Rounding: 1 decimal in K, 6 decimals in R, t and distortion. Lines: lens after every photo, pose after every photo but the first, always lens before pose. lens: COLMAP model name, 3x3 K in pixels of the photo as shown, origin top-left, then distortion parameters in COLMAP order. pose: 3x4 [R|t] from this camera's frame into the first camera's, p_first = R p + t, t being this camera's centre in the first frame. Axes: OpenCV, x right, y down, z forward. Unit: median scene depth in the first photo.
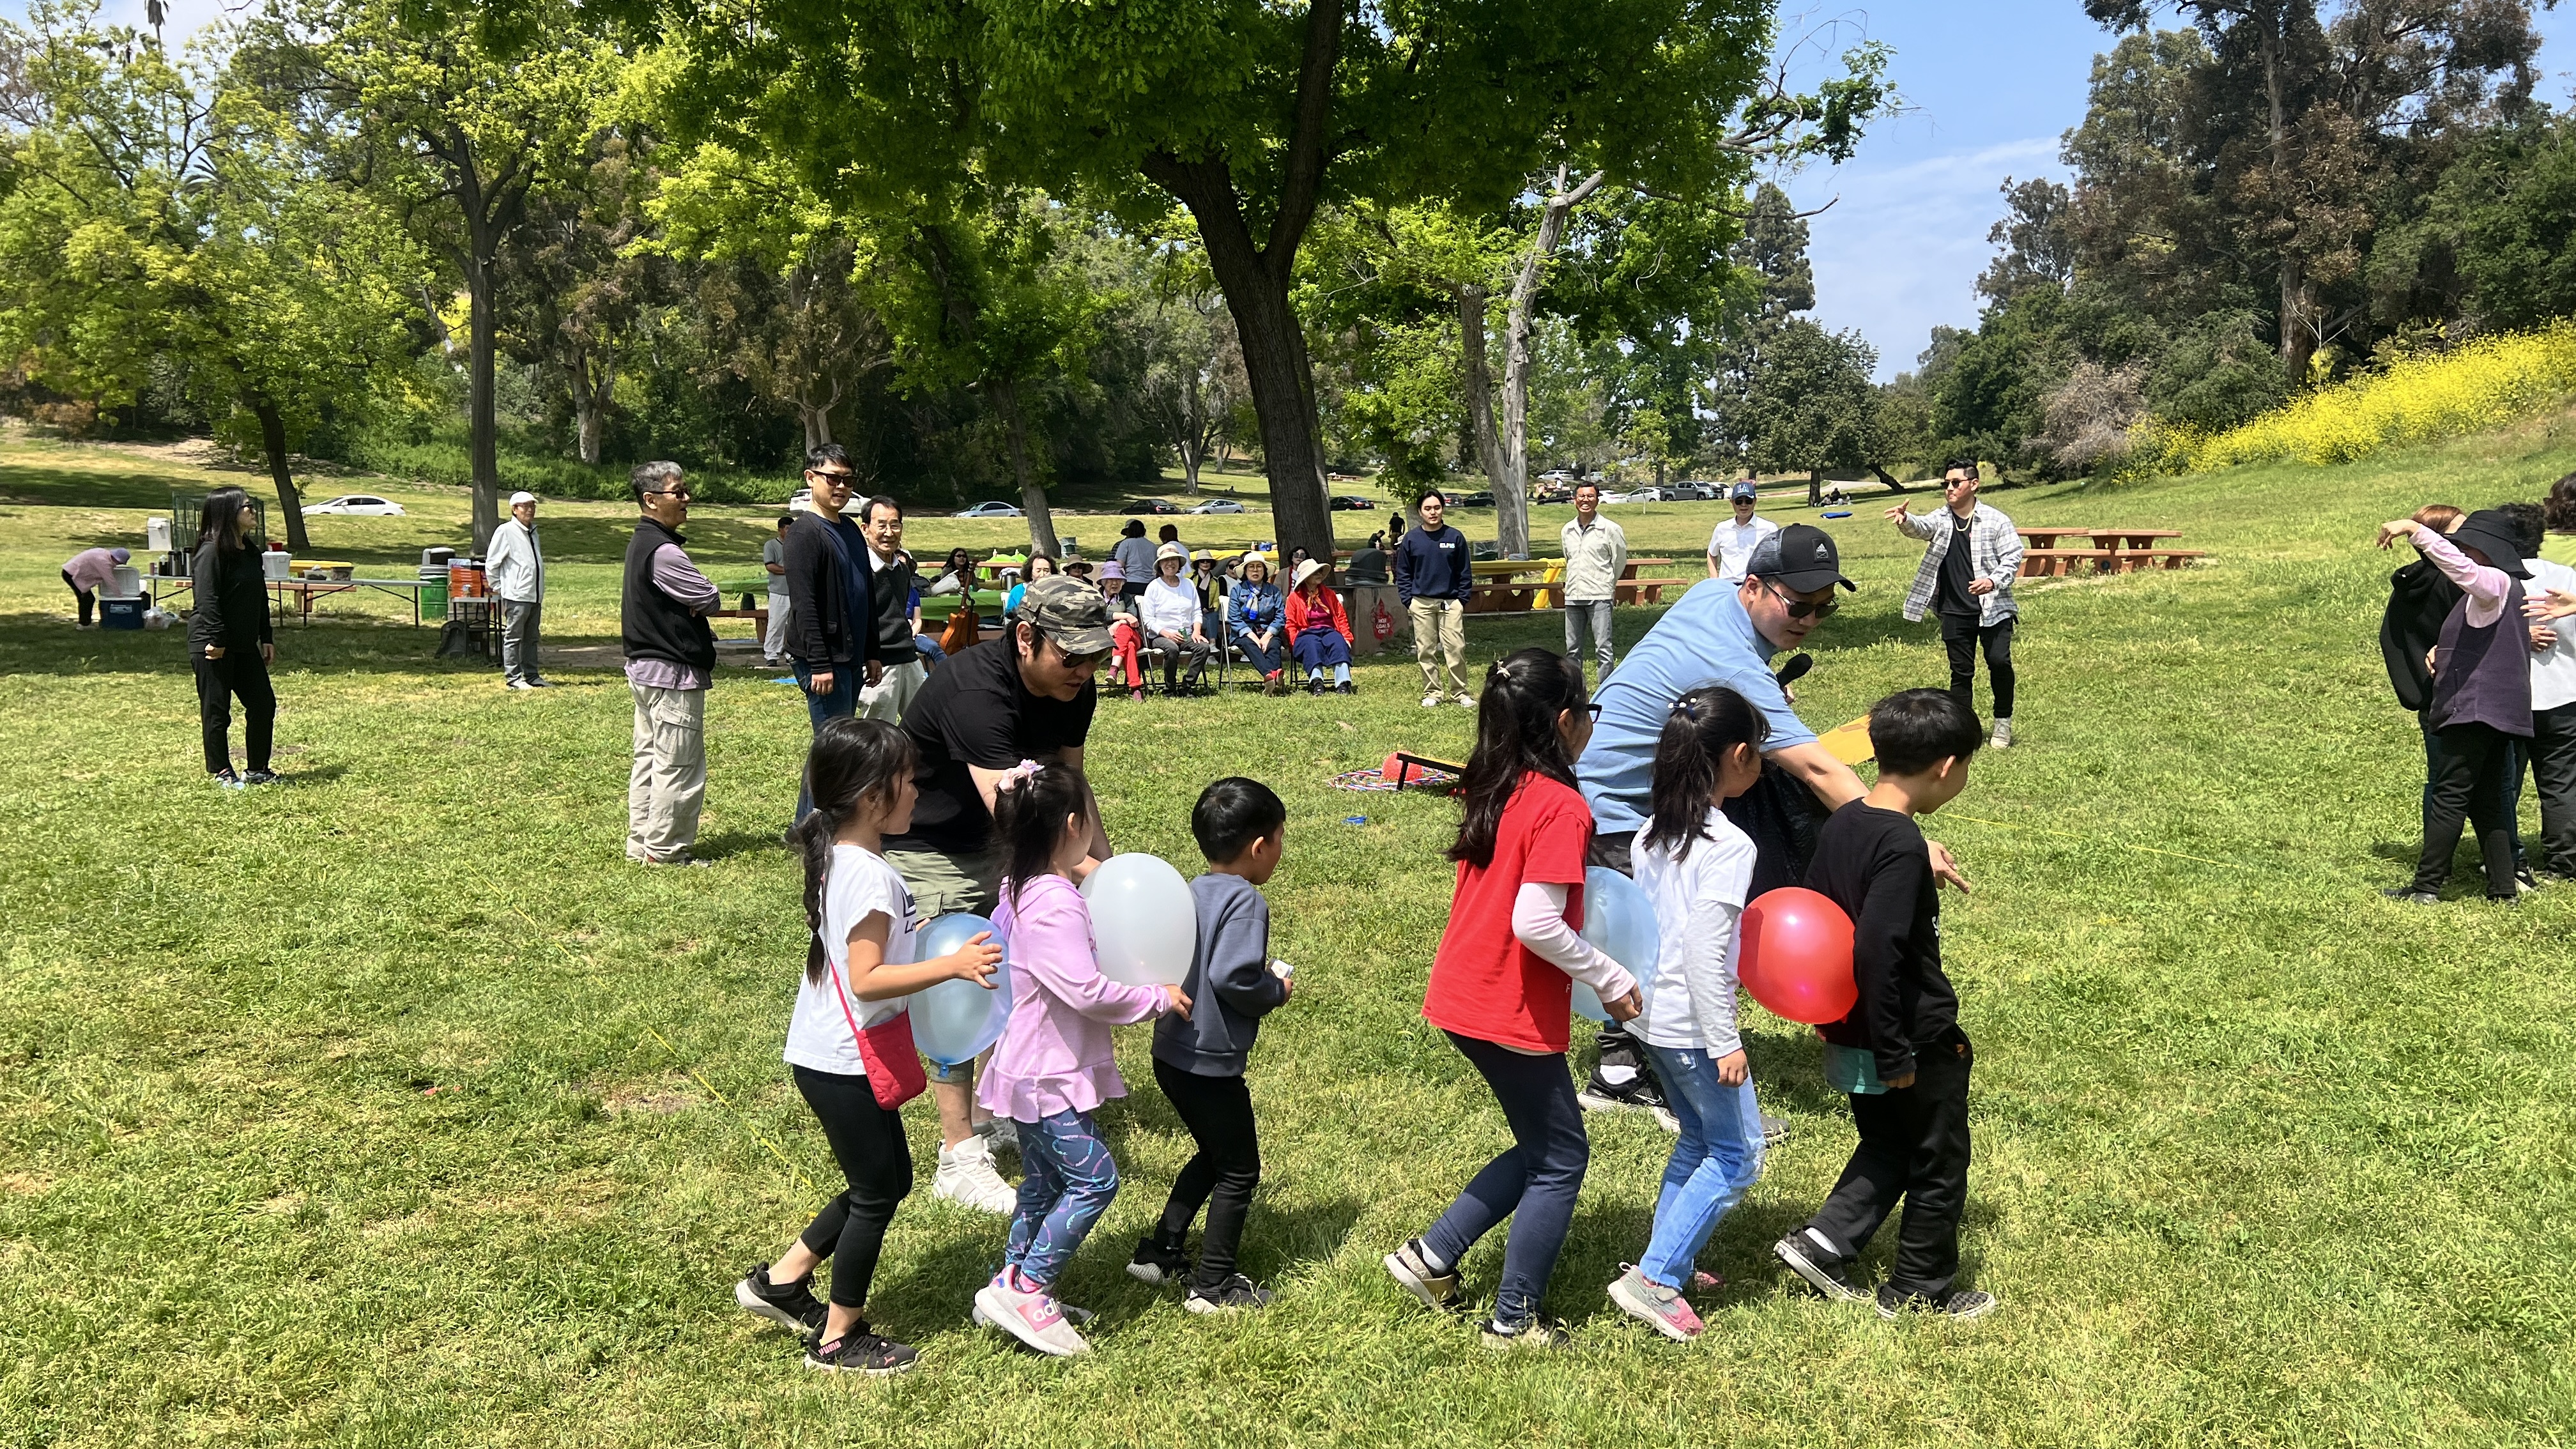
lens RADIAL K [[1925.4, 0, 1308.2], [0, 1925.4, 729.5], [0, 0, 1]] dist [0.065768, -0.081352]
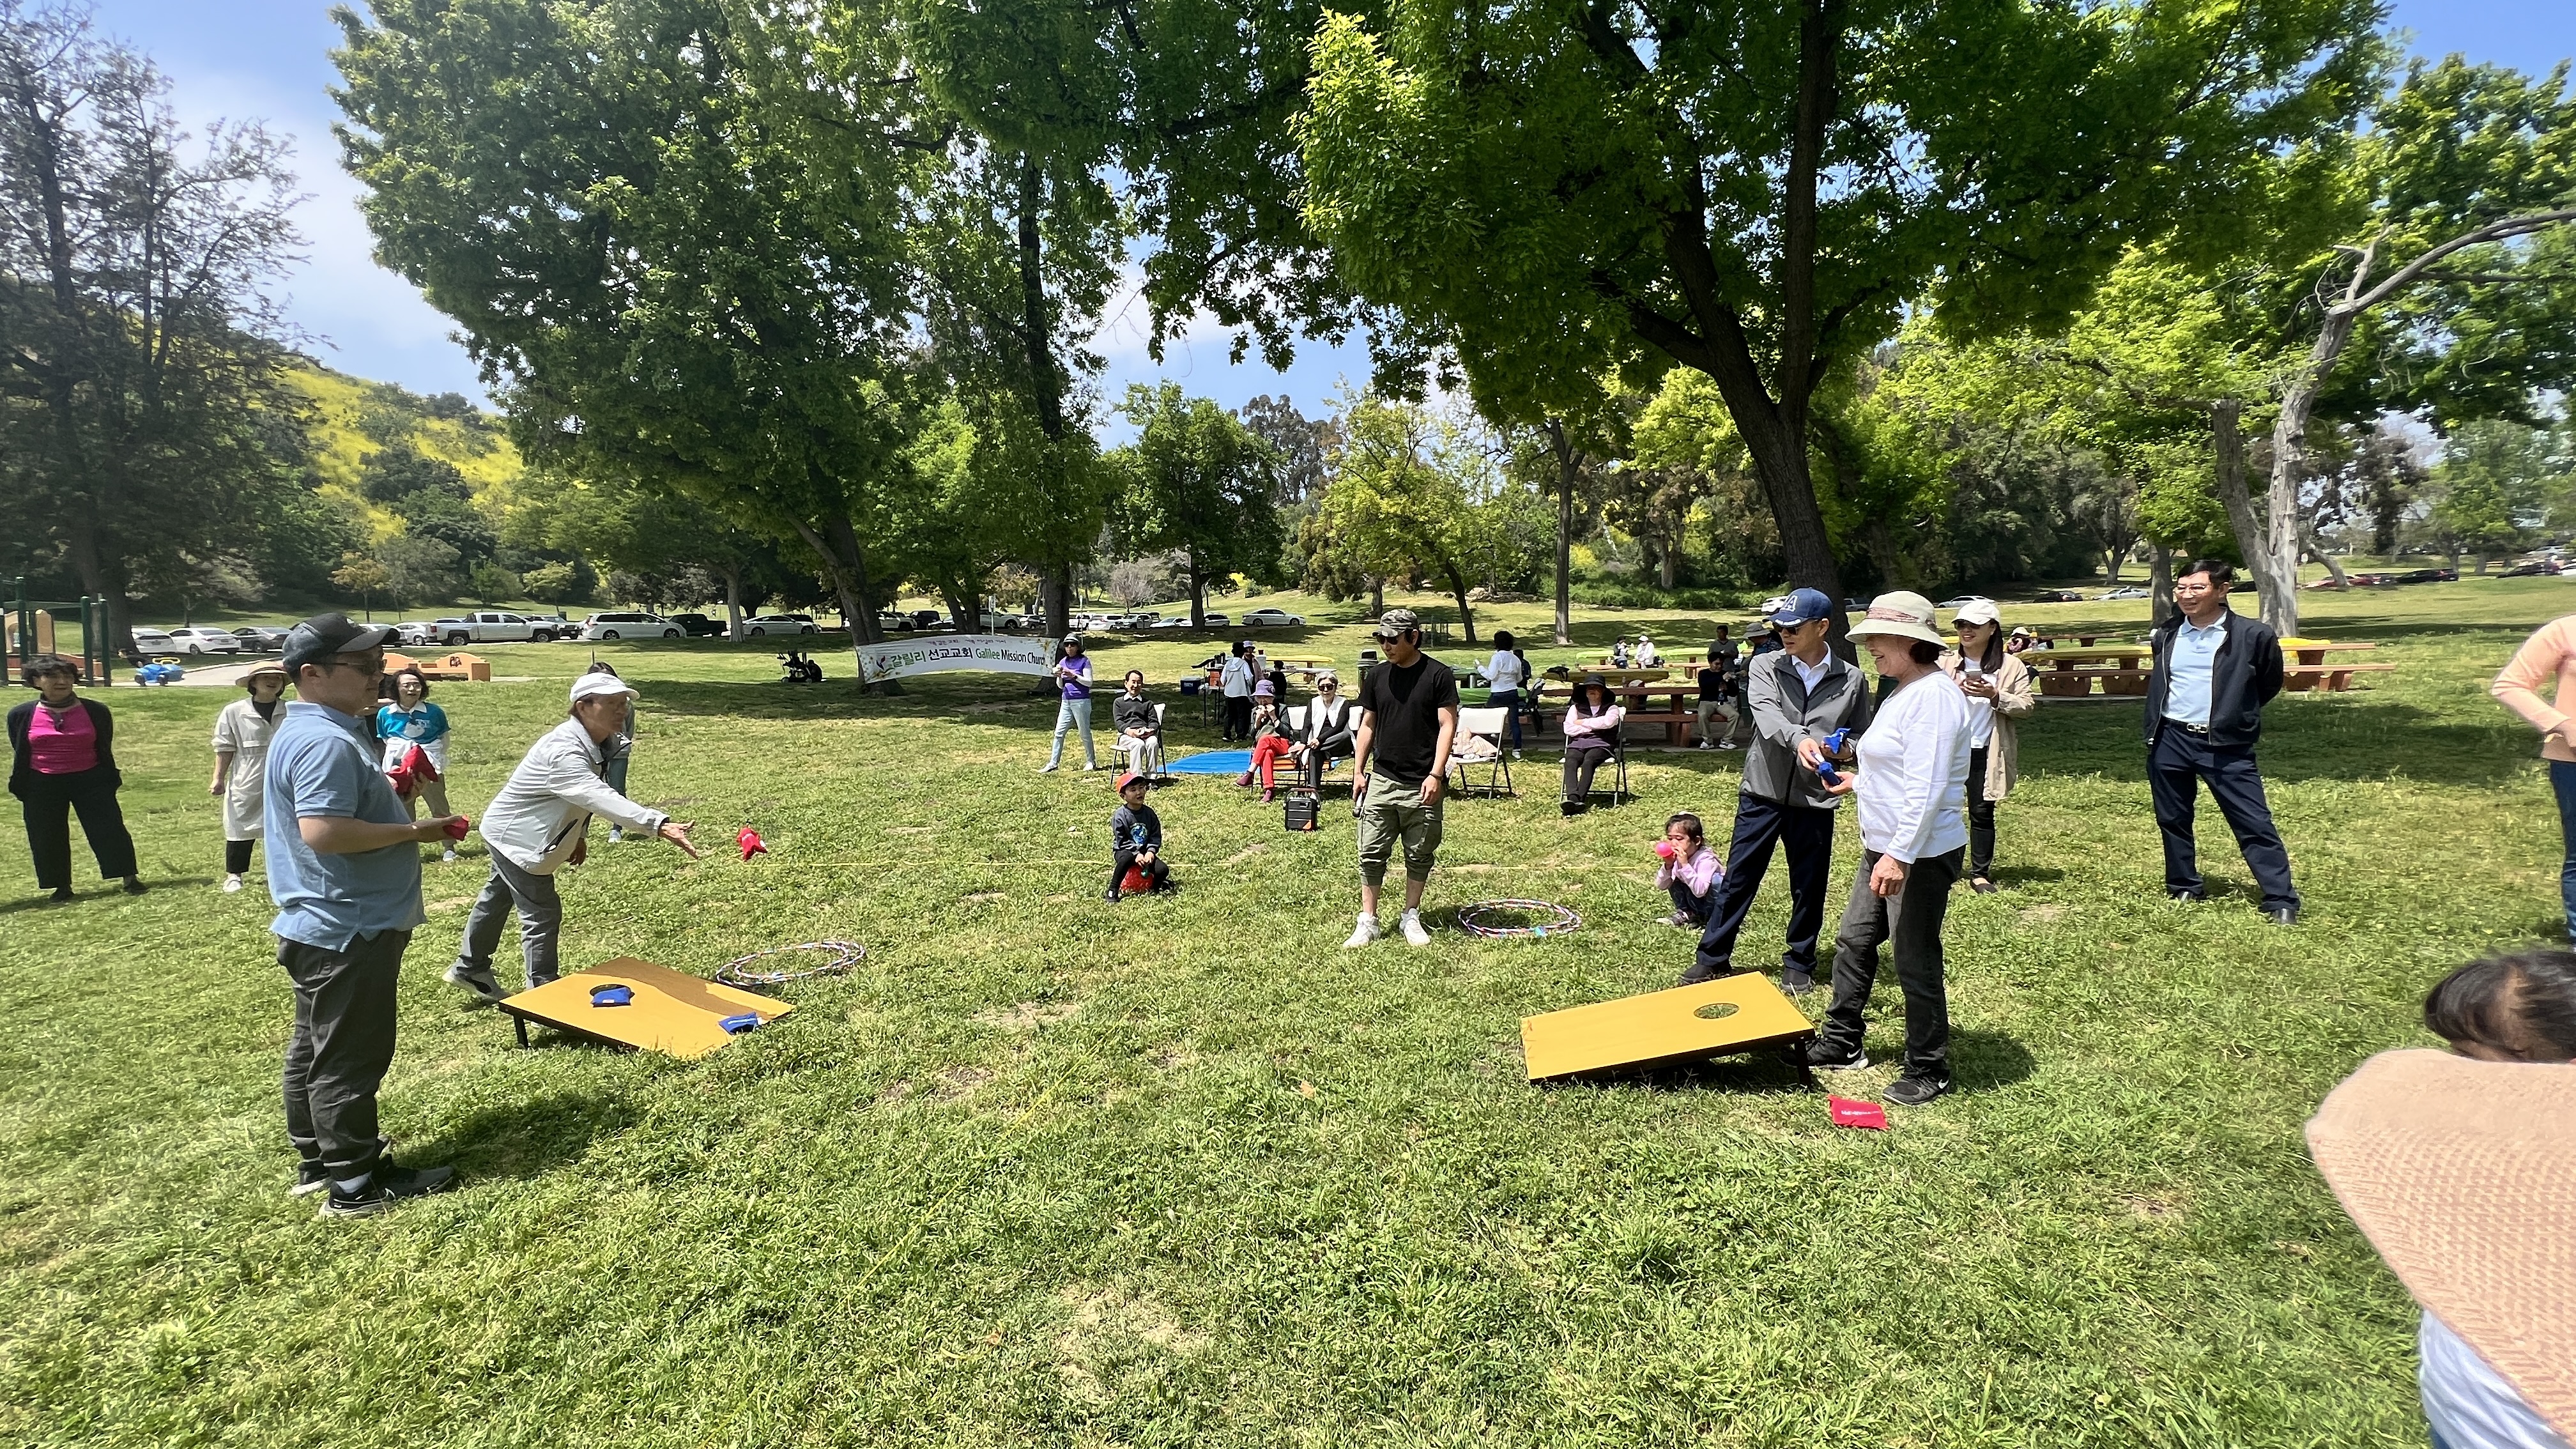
lens RADIAL K [[1030.6, 0, 1280.0], [0, 1030.6, 720.7], [0, 0, 1]] dist [-0.003025, 0.000826]
pose [[0.711938, 0.038138, -0.701206, 0.064472], [-0.043424, 0.999004, 0.010246, -0.012618], [0.700898, 0.023154, 0.712885, 0.098642]]
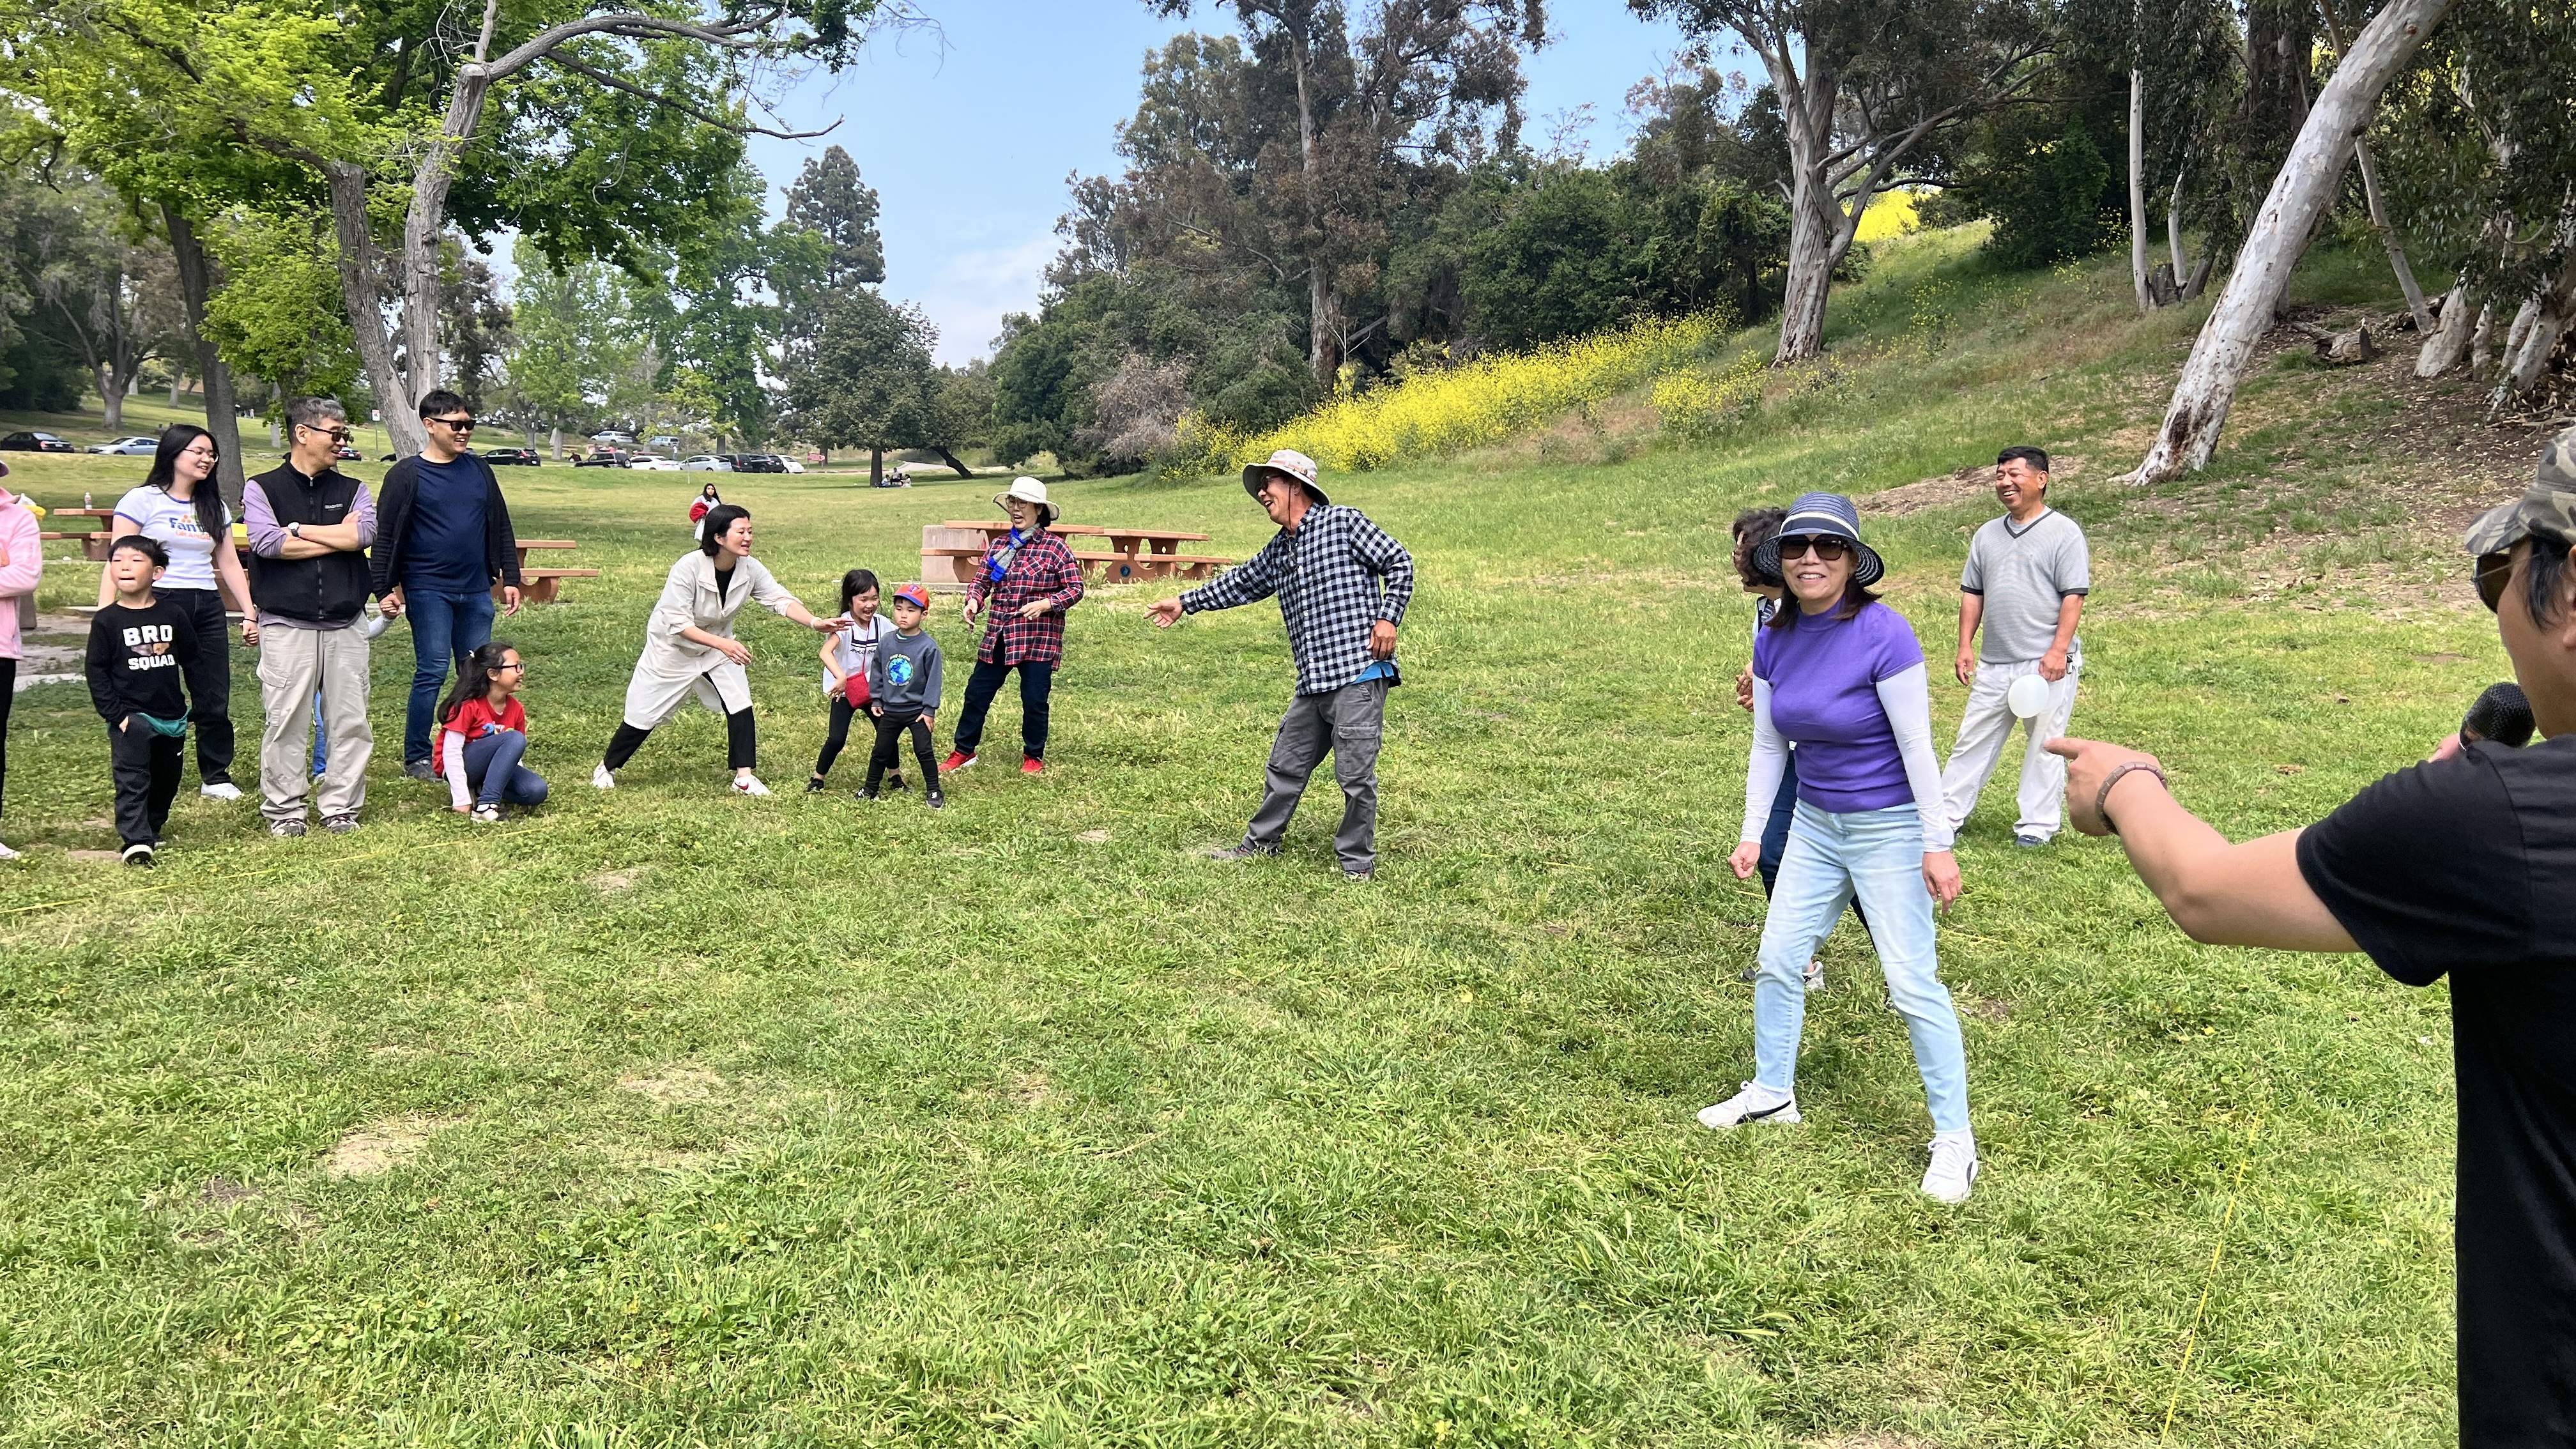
lens RADIAL K [[1925.4, 0, 1310.2], [0, 1925.4, 731.5], [0, 0, 1]] dist [0.065768, -0.081352]
pose [[0.895873, -0.008321, 0.444232, 0.043811], [0.003079, 0.999917, 0.012521, -0.009981], [-0.444299, -0.009850, 0.895824, 0.084794]]
